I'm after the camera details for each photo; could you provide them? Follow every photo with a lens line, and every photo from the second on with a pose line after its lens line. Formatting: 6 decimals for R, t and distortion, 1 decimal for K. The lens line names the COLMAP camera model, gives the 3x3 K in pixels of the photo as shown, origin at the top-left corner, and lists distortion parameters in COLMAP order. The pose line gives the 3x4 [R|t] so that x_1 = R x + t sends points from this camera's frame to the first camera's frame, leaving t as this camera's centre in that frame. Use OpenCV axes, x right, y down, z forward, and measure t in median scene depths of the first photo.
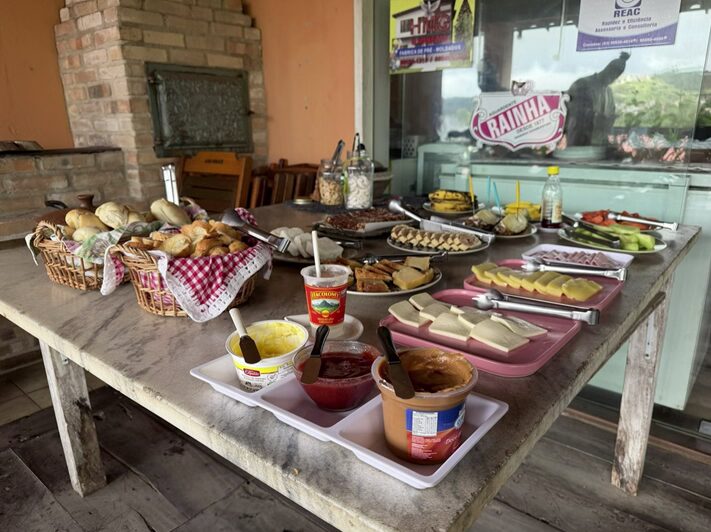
lens RADIAL K [[499.5, 0, 350.1], [0, 499.5, 266.5], [0, 0, 1]] dist [0.069749, -0.099025]
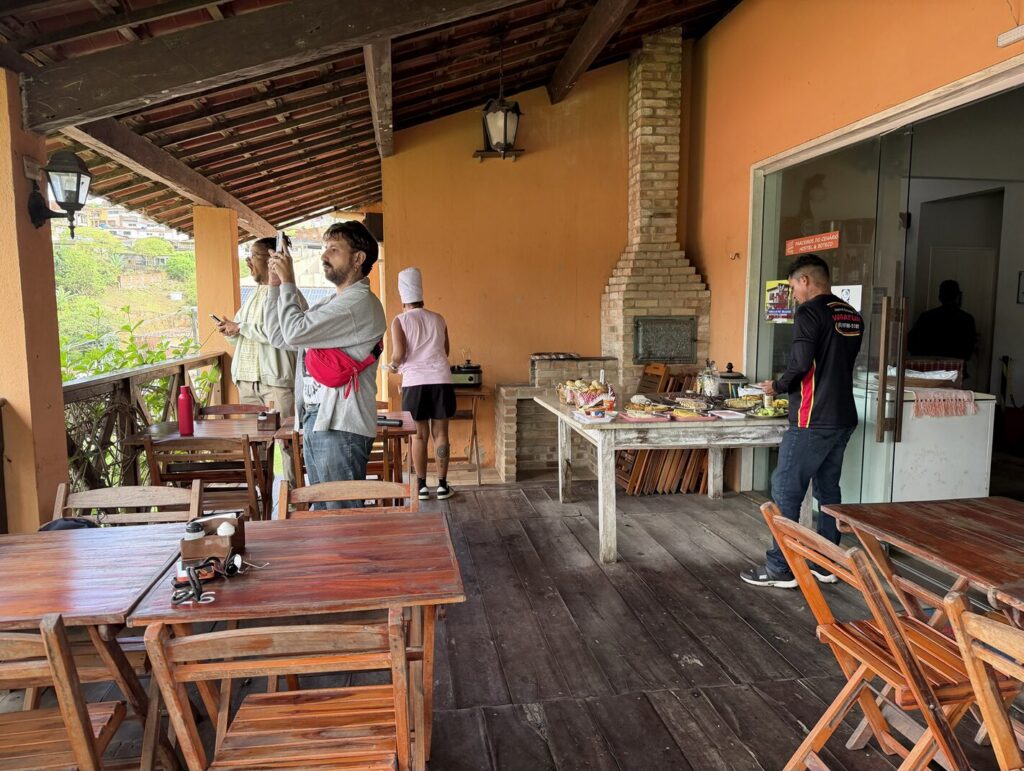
lens RADIAL K [[719.4, 0, 504.2], [0, 719.4, 386.2], [0, 0, 1]] dist [0.069749, -0.099025]
pose [[0.740159, 0.077086, -0.667998, 1.063730], [-0.190505, 0.976745, -0.098369, 0.218407], [0.644881, 0.200066, 0.737632, -1.271128]]
